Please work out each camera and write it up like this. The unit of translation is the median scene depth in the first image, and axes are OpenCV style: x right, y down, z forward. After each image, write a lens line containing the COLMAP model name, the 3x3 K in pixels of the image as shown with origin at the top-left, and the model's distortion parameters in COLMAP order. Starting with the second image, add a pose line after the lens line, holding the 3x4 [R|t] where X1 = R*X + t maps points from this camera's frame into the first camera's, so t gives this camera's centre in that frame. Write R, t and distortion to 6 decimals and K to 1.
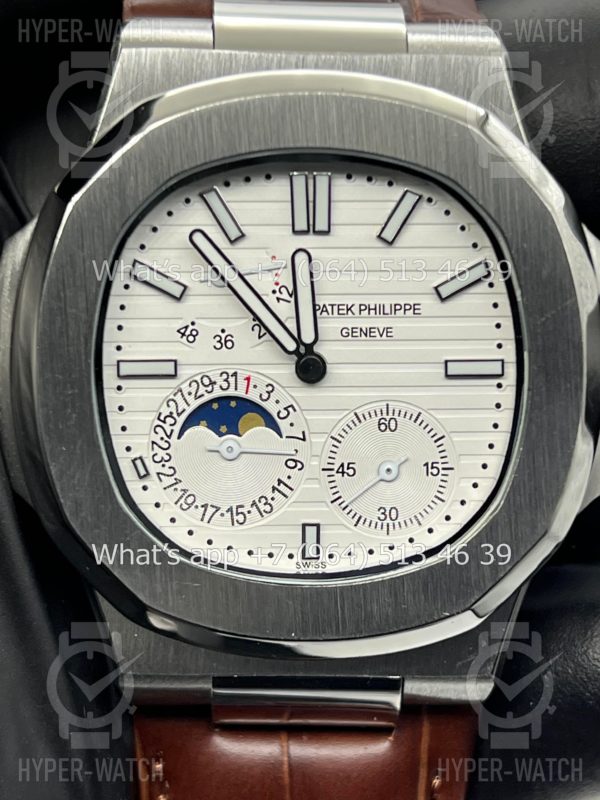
lens RADIAL K [[1805.6, 0, 305.9], [0, 1805.6, 397.3], [0, 0, 1]] dist [0.354485, 0.000000]
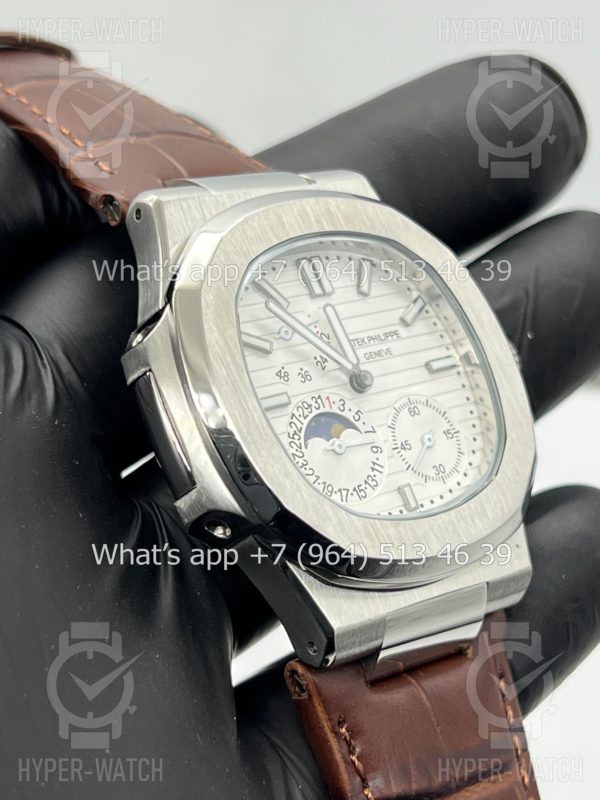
lens RADIAL K [[1805.6, 0, 296.2], [0, 1805.6, 398.3], [0, 0, 1]] dist [0.354485, 0.000000]
pose [[0.770024, -0.183519, 0.611052, -0.882278], [0.392003, 0.891728, -0.226173, 0.288142], [-0.503385, 0.413693, 0.758592, -0.021342]]
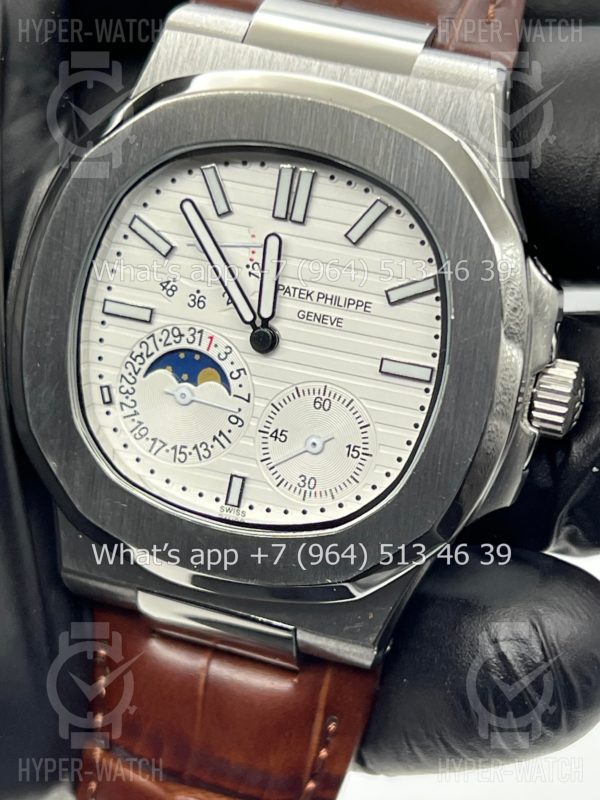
lens RADIAL K [[1805.6, 0, 301.8], [0, 1805.6, 397.9], [0, 0, 1]] dist [0.354485, 0.000000]
pose [[0.946143, 0.211196, -0.245378, 0.305500], [-0.201199, 0.977364, 0.065417, -0.058687], [0.253639, -0.012524, 0.967218, -0.075844]]
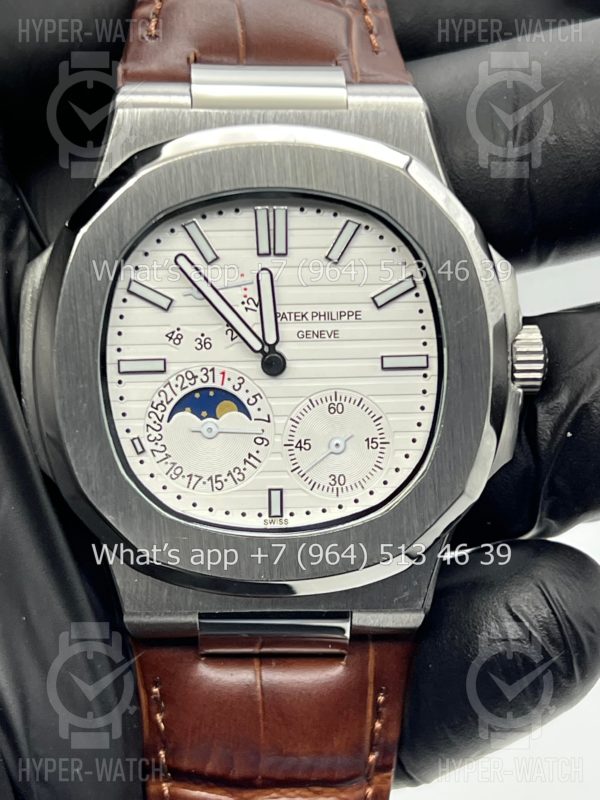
lens RADIAL K [[1805.6, 0, 296.4], [0, 1805.6, 408.4], [0, 0, 1]] dist [0.354485, 0.000000]
pose [[0.999869, -0.015201, 0.005518, 0.011091], [0.015236, 0.999864, -0.006274, 0.022642], [-0.005422, 0.006357, 0.999965, -0.244842]]
